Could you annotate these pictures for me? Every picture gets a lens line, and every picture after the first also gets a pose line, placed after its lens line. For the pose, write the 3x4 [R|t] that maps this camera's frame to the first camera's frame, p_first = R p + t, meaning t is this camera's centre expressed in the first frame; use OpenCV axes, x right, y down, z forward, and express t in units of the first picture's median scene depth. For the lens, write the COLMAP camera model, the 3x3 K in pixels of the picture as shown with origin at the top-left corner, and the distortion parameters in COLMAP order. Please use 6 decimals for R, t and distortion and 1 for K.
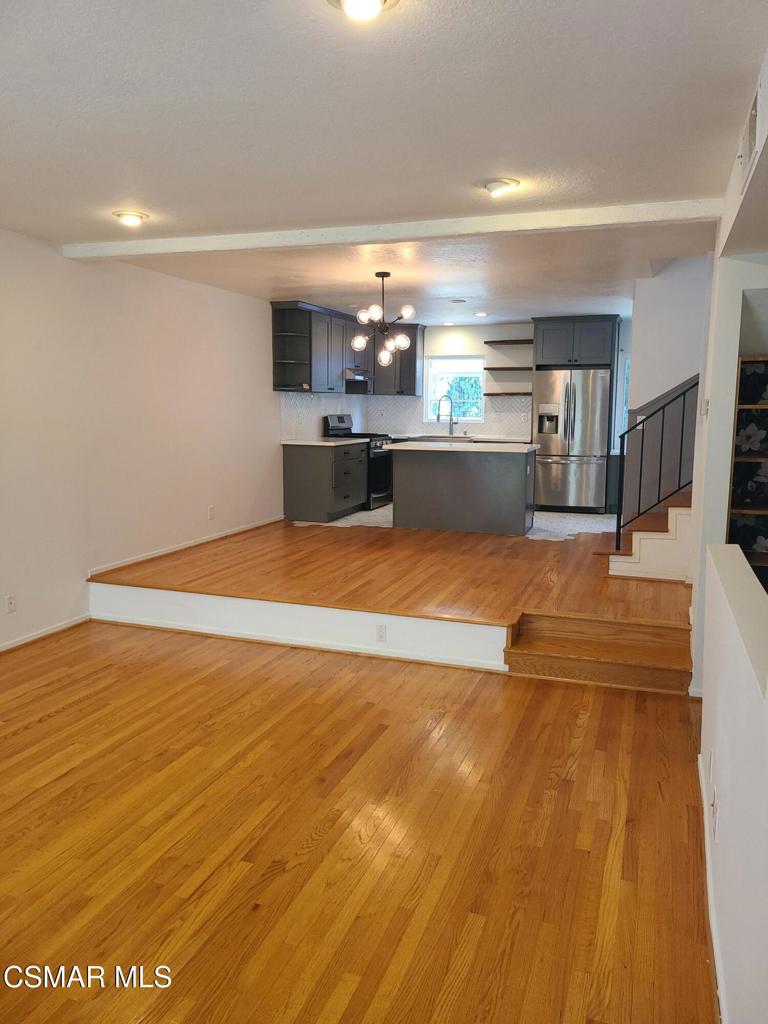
lens RADIAL K [[754.3, 0, 393.6], [0, 754.3, 517.4], [0, 0, 1]] dist [0.047092, -0.009659]
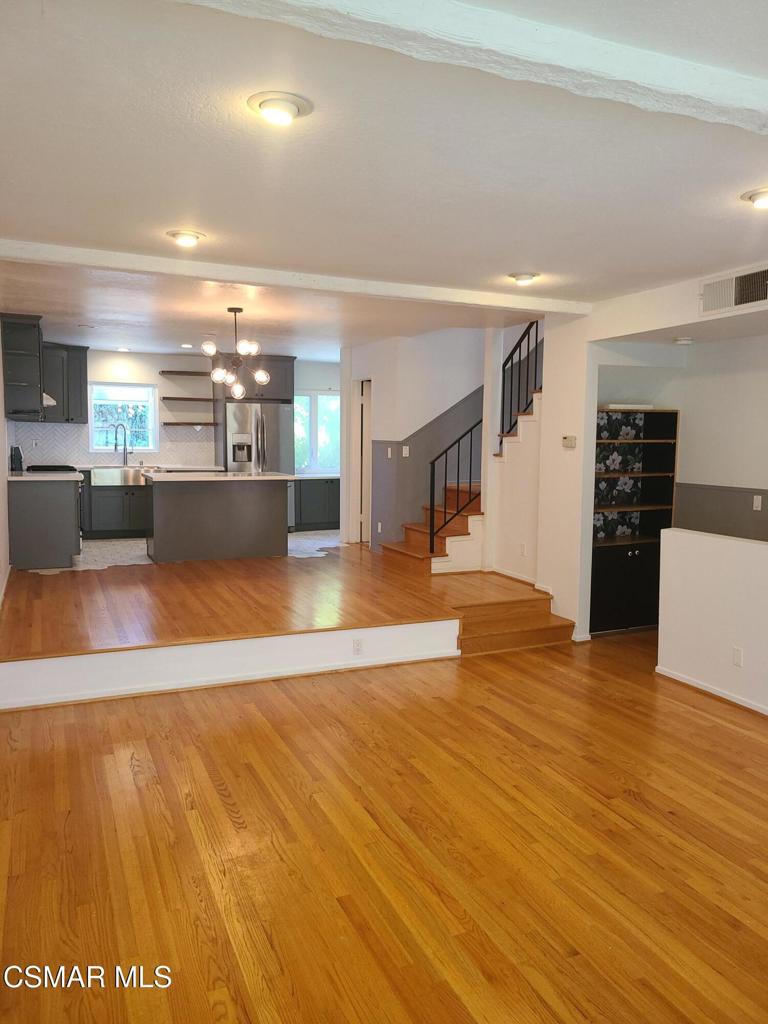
lens RADIAL K [[754.3, 0, 392.4], [0, 754.3, 517.1], [0, 0, 1]] dist [0.047092, -0.009659]
pose [[0.721924, -0.071386, 0.688280, -0.632053], [0.095187, 0.995454, 0.003405, -0.028113], [-0.685394, 0.063057, 0.725437, 0.143743]]
